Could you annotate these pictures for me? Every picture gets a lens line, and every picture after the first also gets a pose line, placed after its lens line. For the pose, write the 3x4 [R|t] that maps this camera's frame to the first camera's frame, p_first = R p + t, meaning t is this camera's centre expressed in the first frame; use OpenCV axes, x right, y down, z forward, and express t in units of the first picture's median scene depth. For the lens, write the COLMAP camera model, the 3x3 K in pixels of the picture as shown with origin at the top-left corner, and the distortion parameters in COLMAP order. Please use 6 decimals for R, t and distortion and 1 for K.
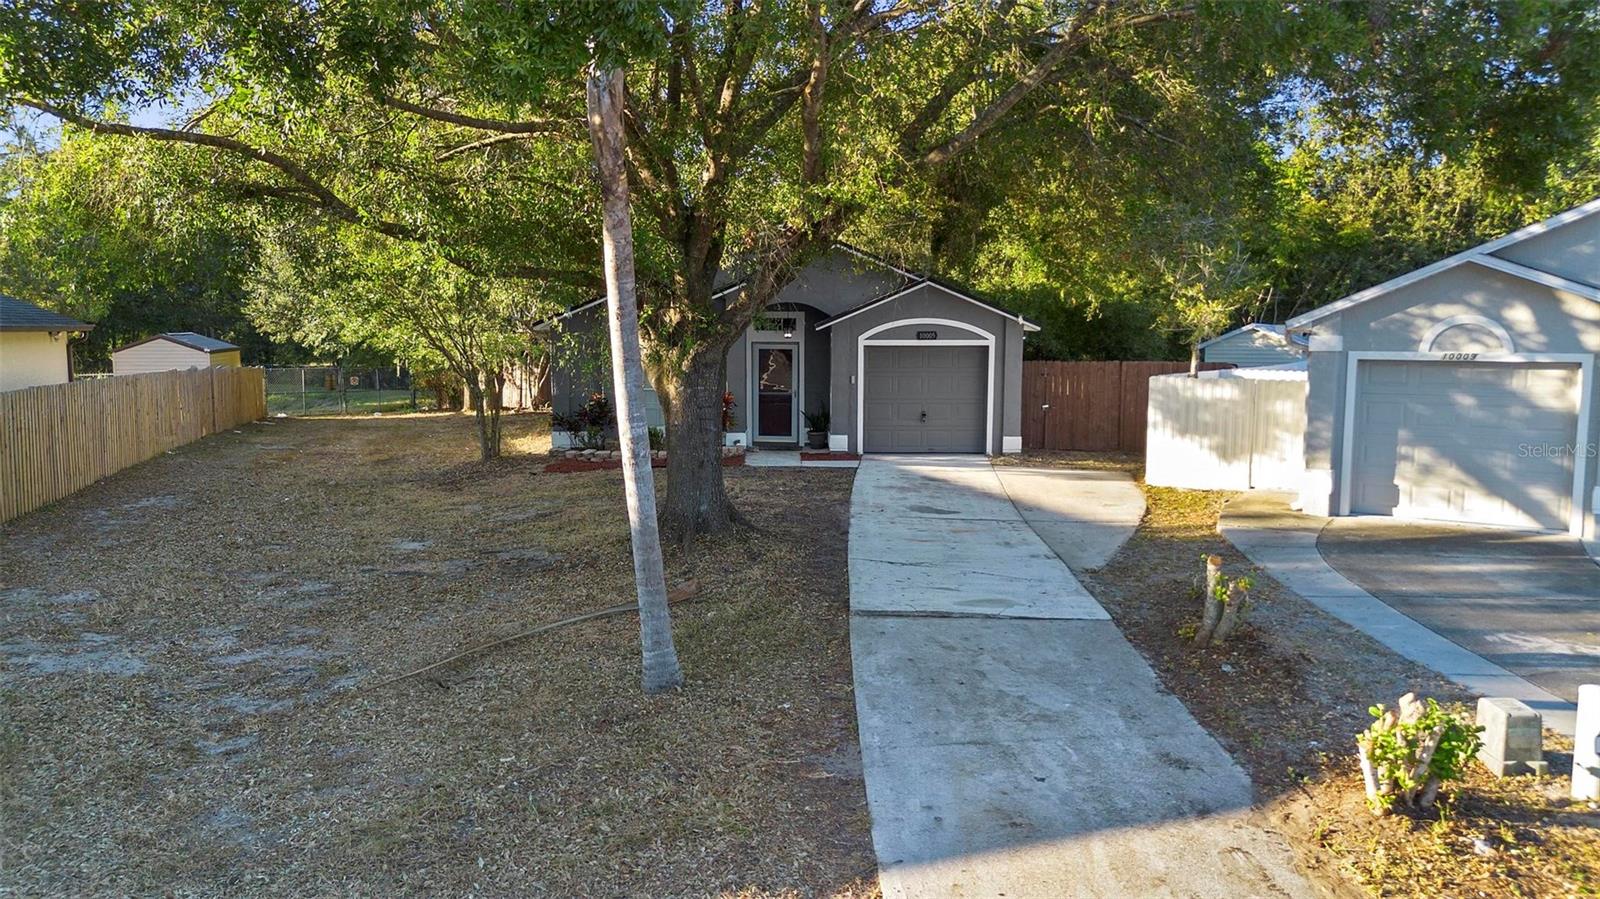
lens RADIAL K [[1164.6, 0, 800.0], [0, 1164.6, 449.5], [0, 0, 1]] dist [0.053674, -0.004164]
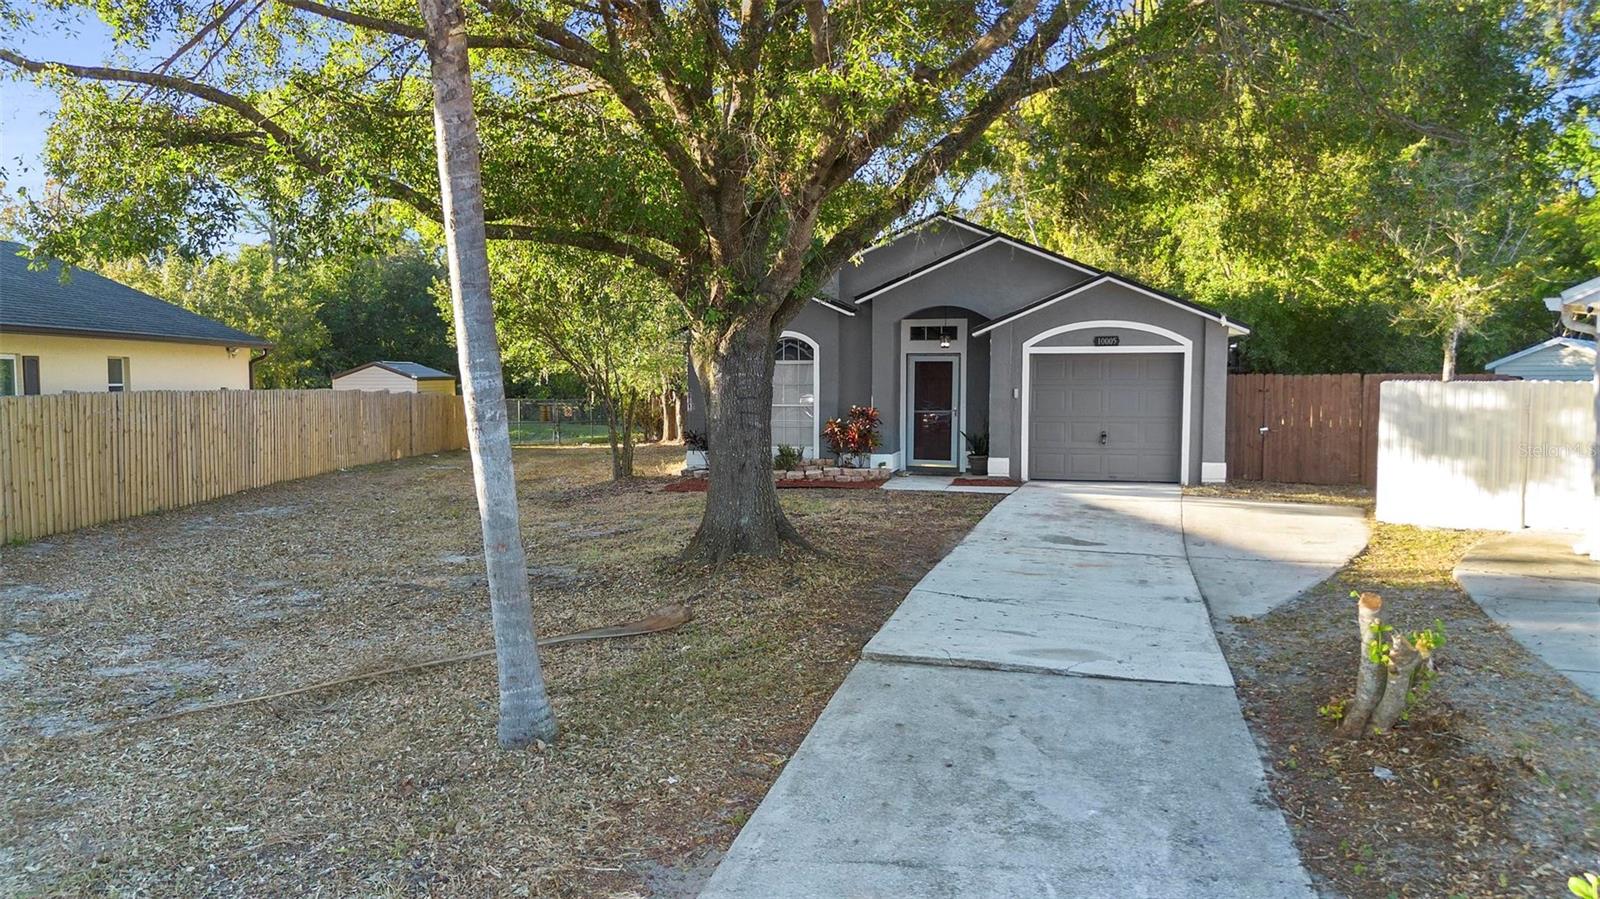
lens RADIAL K [[1155.5, 0, 800.0], [0, 1155.5, 449.5], [0, 0, 1]] dist [0.035841, -0.010653]
pose [[0.972635, 0.012009, -0.232030, 0.157885], [-0.022343, 0.998869, -0.041961, 0.036559], [0.231264, 0.045997, 0.971803, 0.244786]]
